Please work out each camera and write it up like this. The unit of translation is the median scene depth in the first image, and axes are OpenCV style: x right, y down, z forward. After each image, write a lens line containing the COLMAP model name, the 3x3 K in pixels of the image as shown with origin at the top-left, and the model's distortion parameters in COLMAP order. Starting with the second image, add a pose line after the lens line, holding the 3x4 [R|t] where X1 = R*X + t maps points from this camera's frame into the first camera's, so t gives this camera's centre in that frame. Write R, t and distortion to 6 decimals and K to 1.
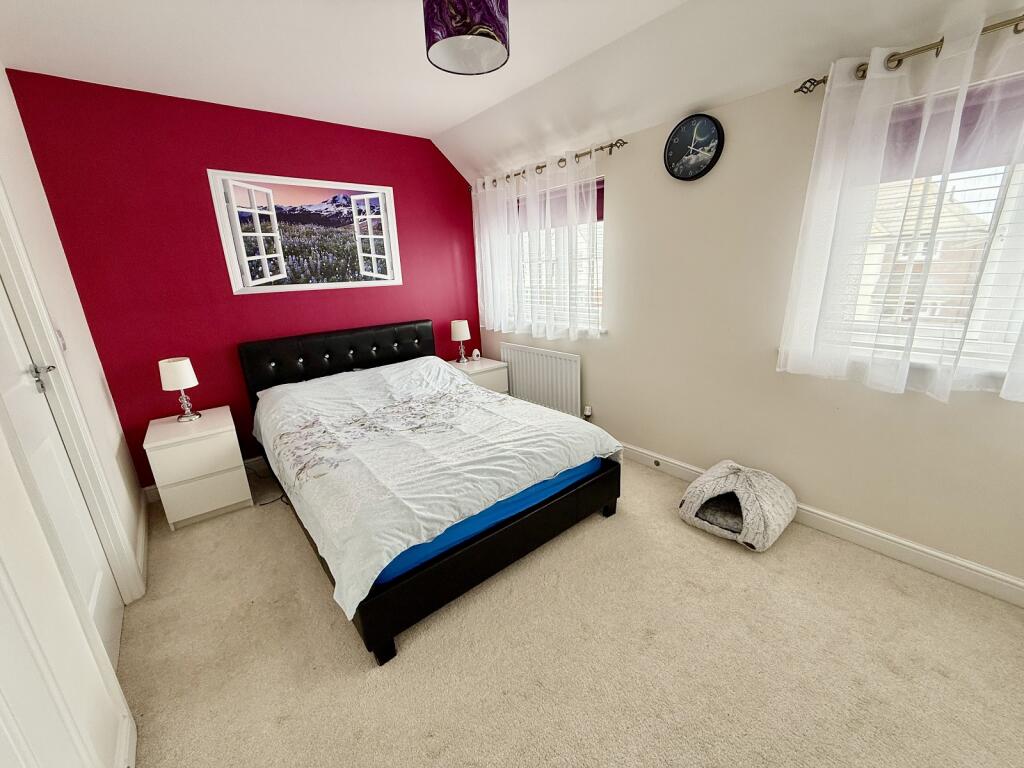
lens RADIAL K [[408.4, 0, 509.5], [0, 408.4, 383.3], [0, 0, 1]] dist [0.000645, 0.000070]
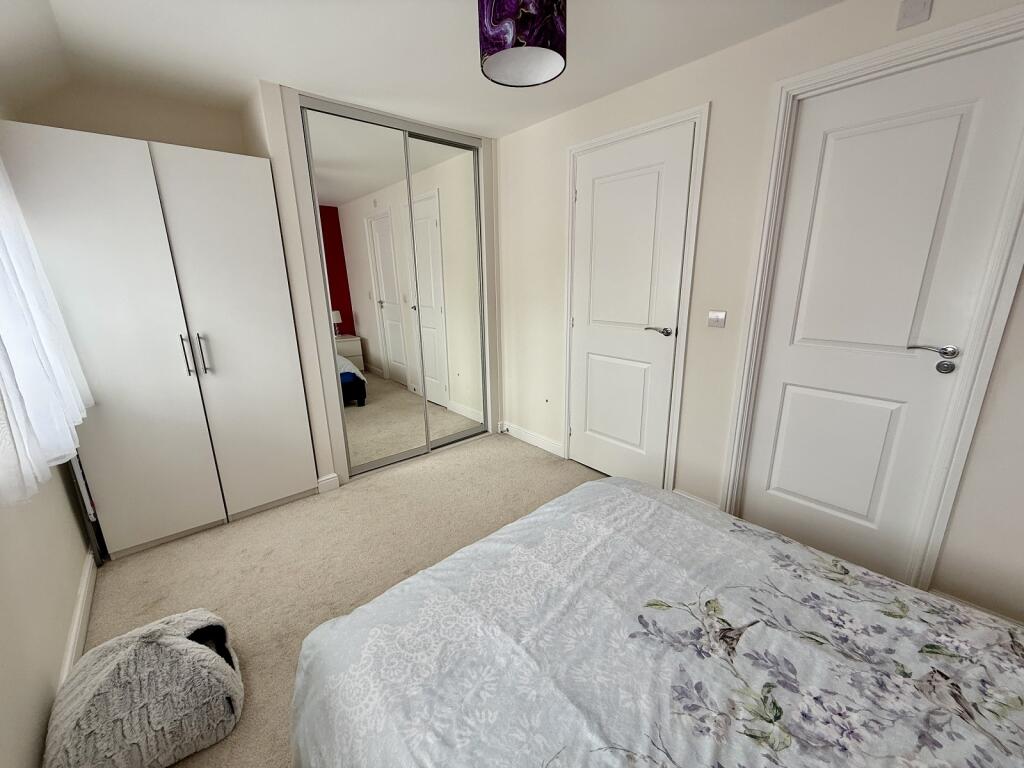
lens RADIAL K [[408.4, 0, 509.5], [0, 408.4, 383.3], [0, 0, 1]] dist [0.000645, 0.000070]
pose [[-0.997944, 0.063548, -0.008286, -0.000470], [0.050268, 0.856394, 0.513870, -0.364651], [0.039751, 0.512397, -0.857828, 1.216468]]
